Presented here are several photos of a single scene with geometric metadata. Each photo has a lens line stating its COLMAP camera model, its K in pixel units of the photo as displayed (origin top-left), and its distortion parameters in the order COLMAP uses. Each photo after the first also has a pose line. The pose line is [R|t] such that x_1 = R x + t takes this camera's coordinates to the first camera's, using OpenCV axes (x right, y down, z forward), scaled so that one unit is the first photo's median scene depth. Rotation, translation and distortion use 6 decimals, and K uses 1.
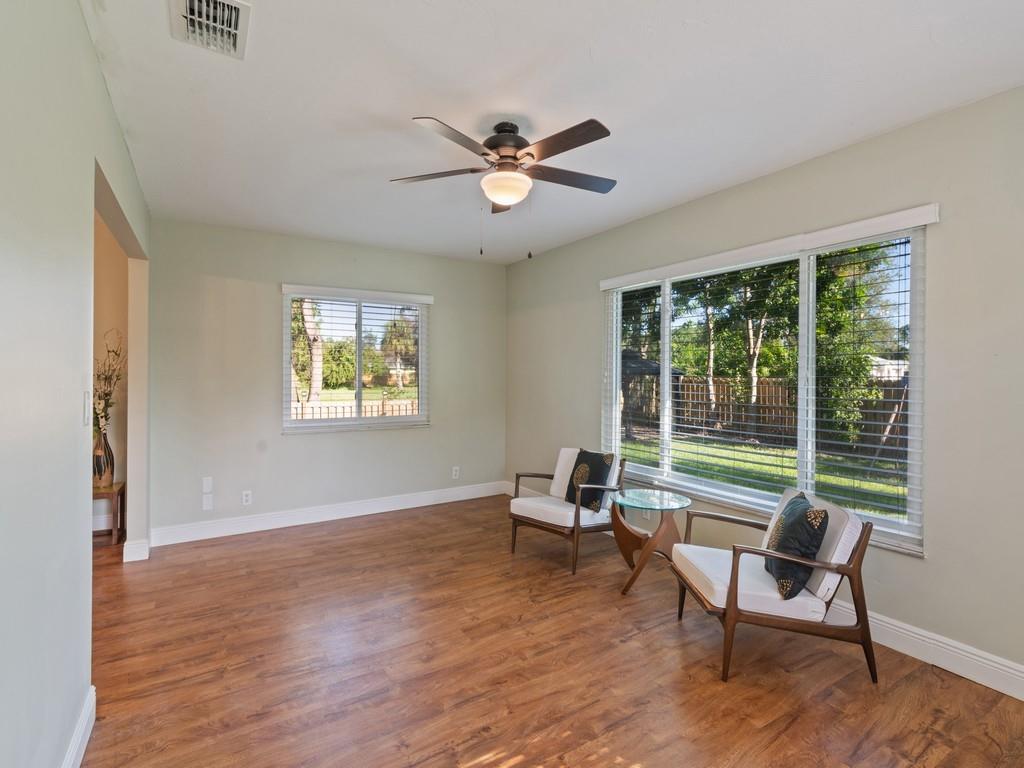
lens RADIAL K [[493.3, 0, 508.4], [0, 493.3, 382.5], [0, 0, 1]] dist [-0.007212, -0.000877]
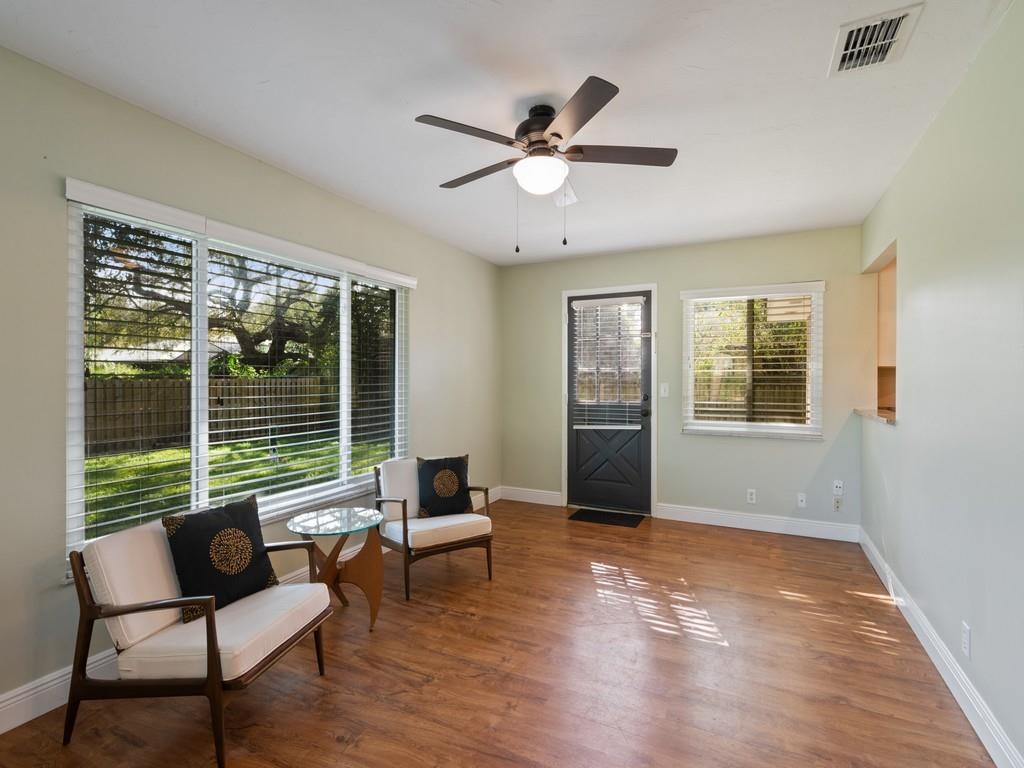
lens RADIAL K [[493.3, 0, 508.4], [0, 493.3, 382.5], [0, 0, 1]] dist [-0.007212, -0.000877]
pose [[-0.529123, -0.014921, 0.848414, -0.762818], [0.006920, 0.999736, 0.021898, -0.025303], [-0.848517, 0.017458, -0.528880, 1.539048]]
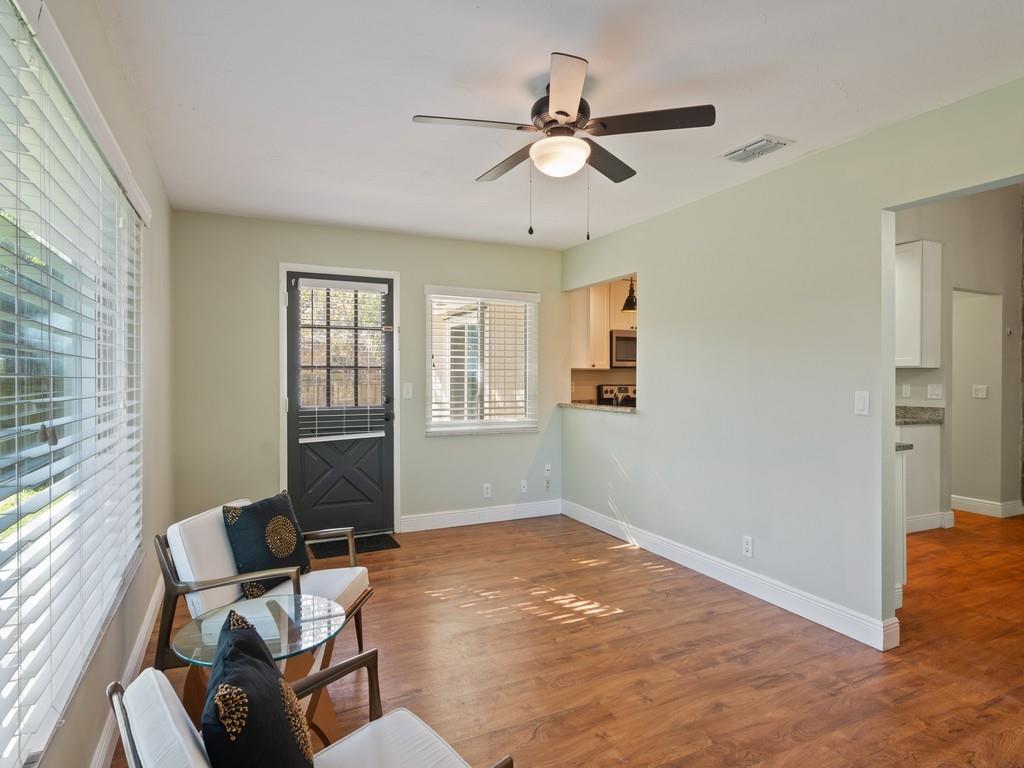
lens RADIAL K [[567.8, 0, 512.0], [0, 567.8, 384.0], [0, 0, 1]] dist [-0.004054, -0.000778]
pose [[-0.995453, -0.008687, 0.094861, -0.016674], [-0.006242, 0.999641, 0.026049, -0.028207], [-0.095053, 0.025338, -0.995150, 1.974106]]
